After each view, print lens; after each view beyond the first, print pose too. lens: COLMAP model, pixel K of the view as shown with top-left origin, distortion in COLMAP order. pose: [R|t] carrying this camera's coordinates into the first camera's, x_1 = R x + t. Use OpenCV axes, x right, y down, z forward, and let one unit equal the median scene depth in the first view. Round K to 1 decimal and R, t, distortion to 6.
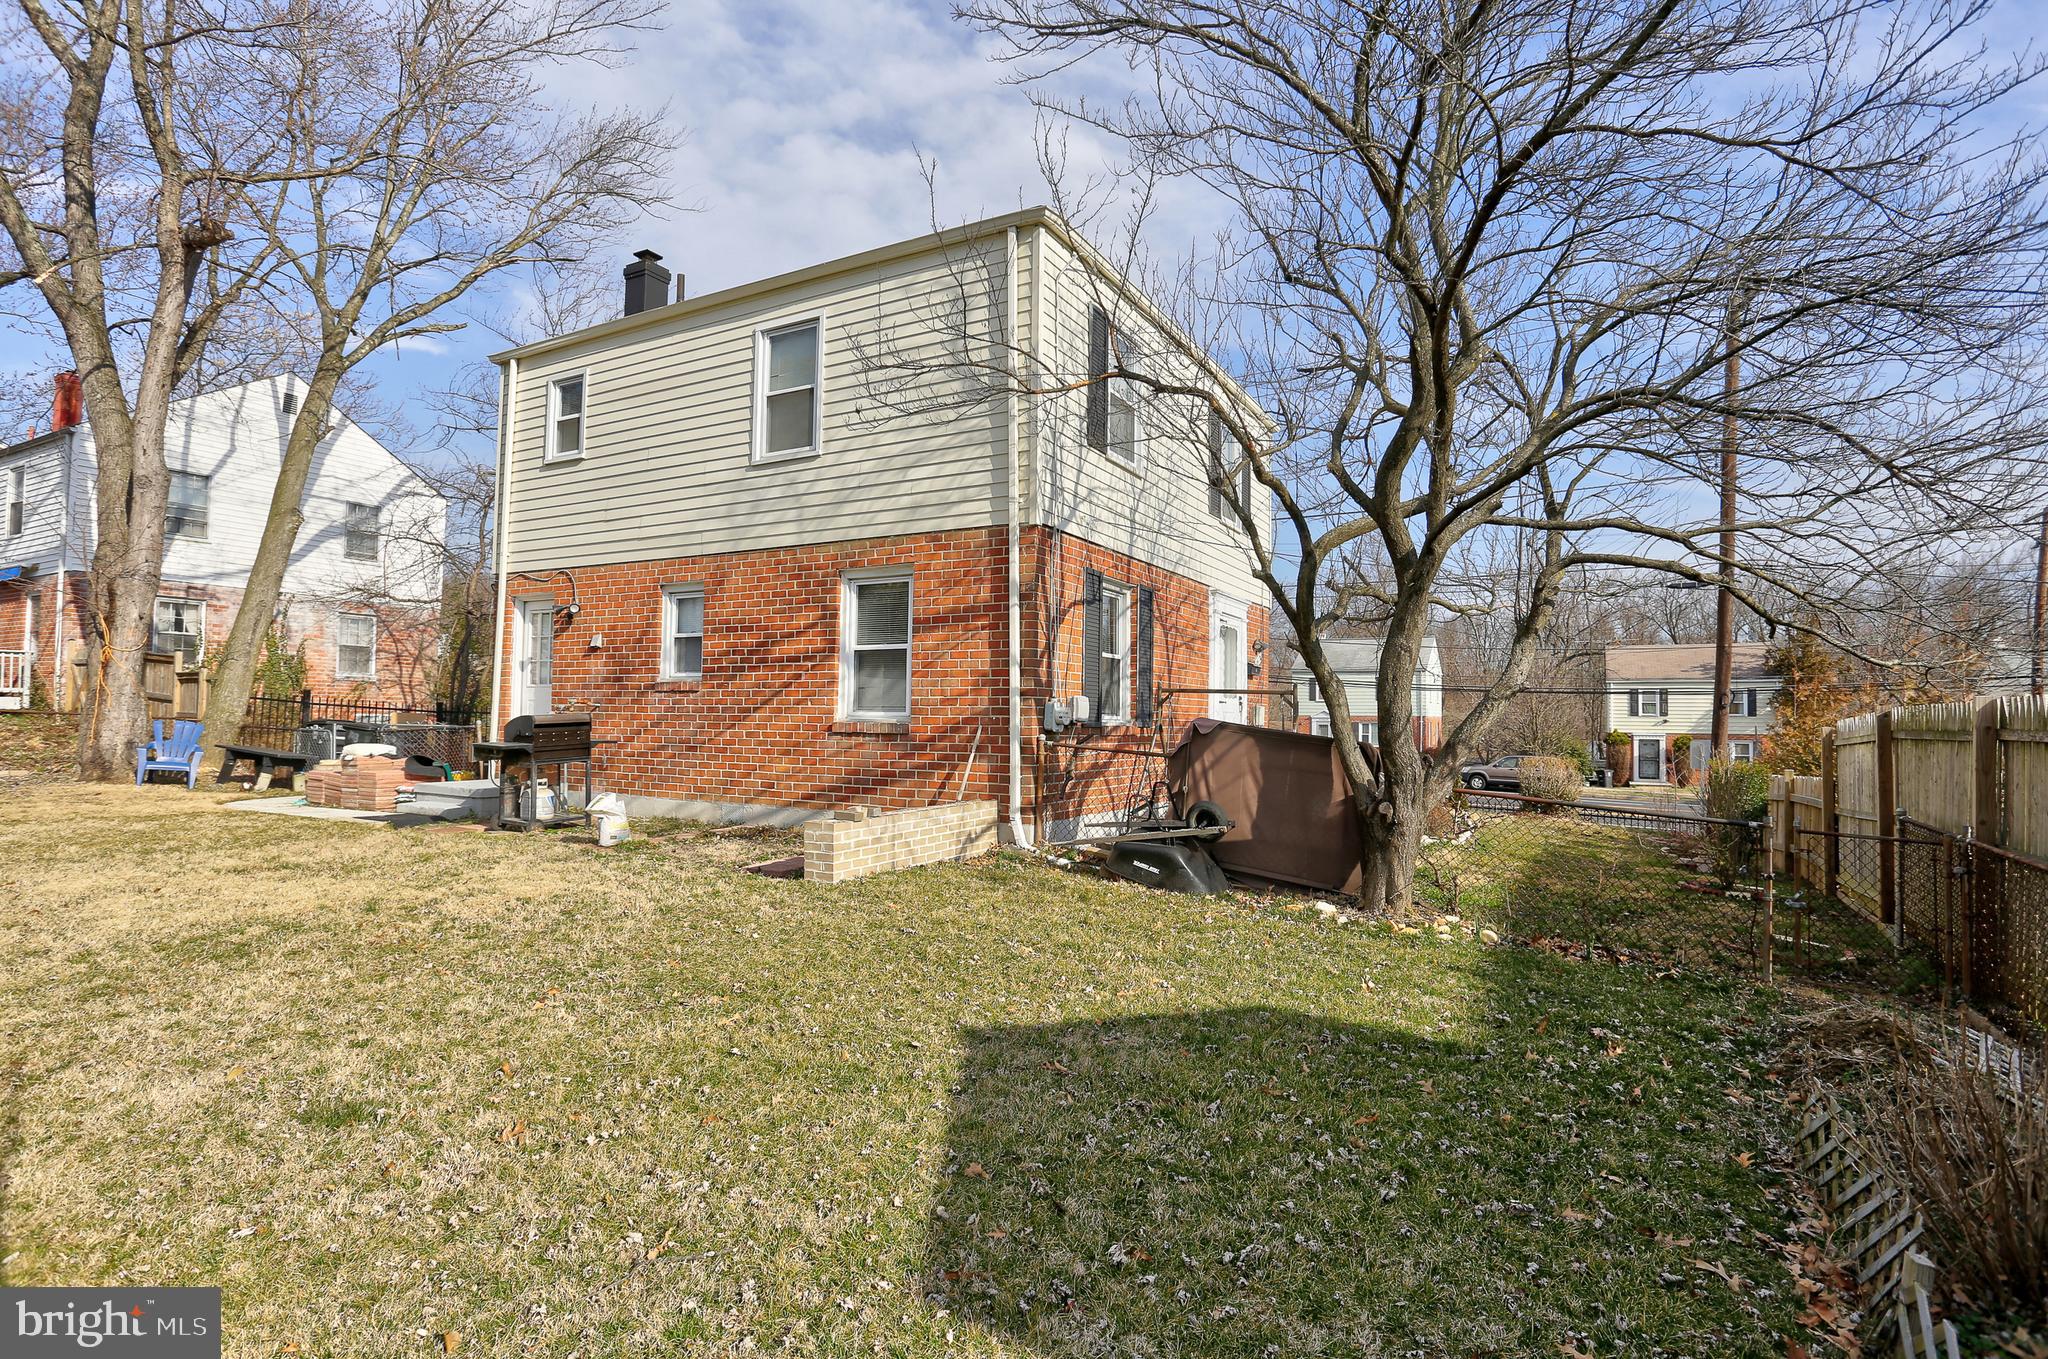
lens RADIAL K [[1007.0, 0, 1020.6], [0, 1007.0, 663.4], [0, 0, 1]] dist [-0.044827, 0.013627]
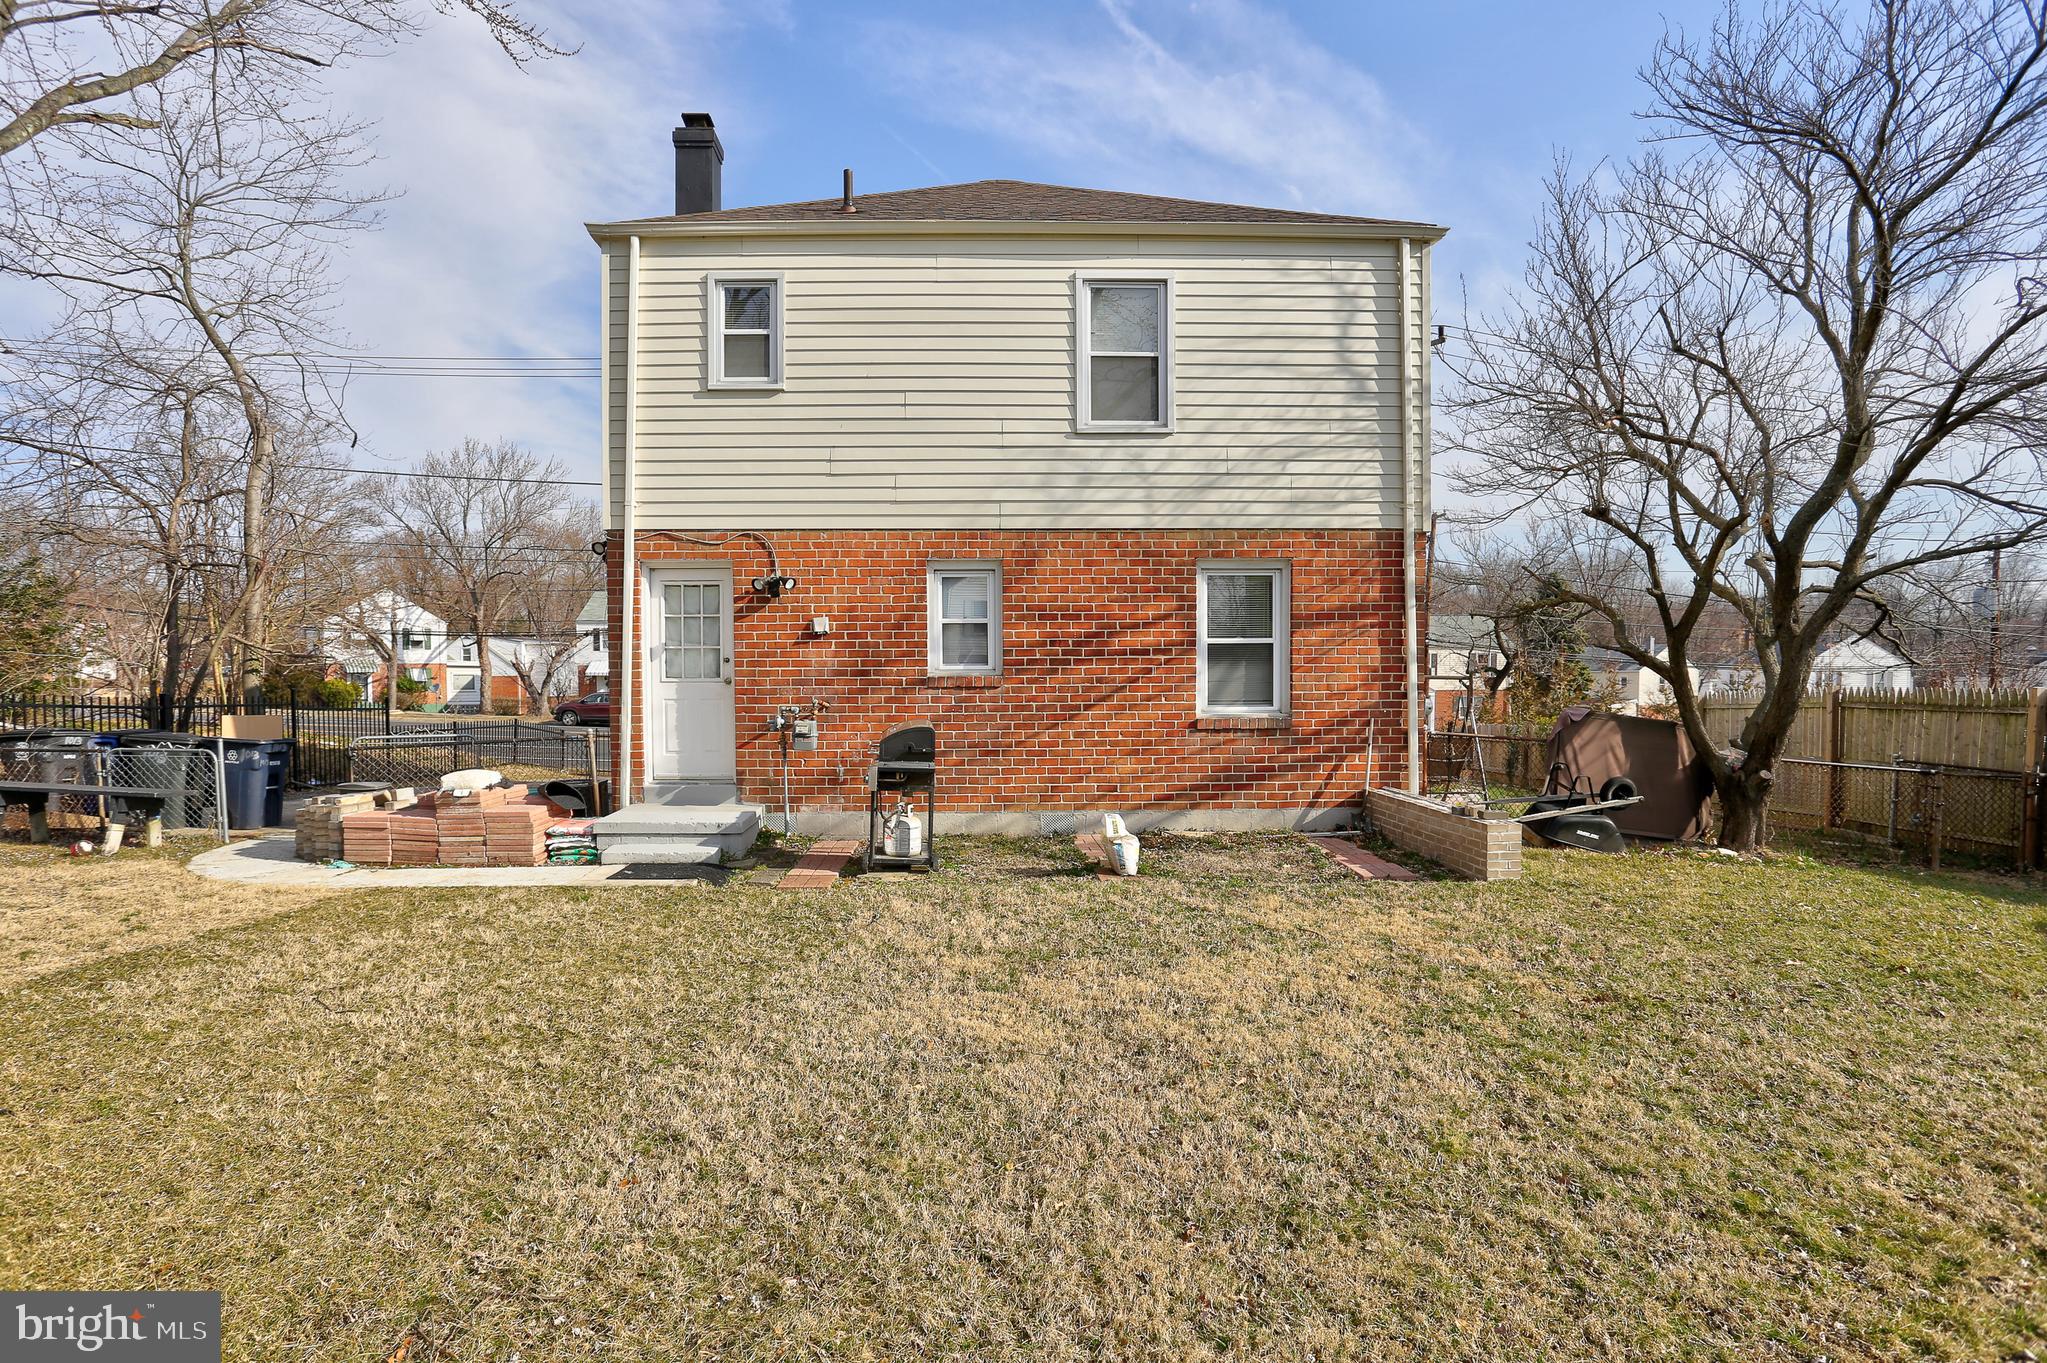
lens RADIAL K [[1006.5, 0, 1012.2], [0, 1006.5, 702.0], [0, 0, 1]] dist [-0.044827, 0.013627]
pose [[0.864689, -0.026255, 0.501620, -0.805966], [-0.012751, 0.997164, 0.074172, -0.025994], [-0.502145, -0.070532, 0.861902, 0.257263]]
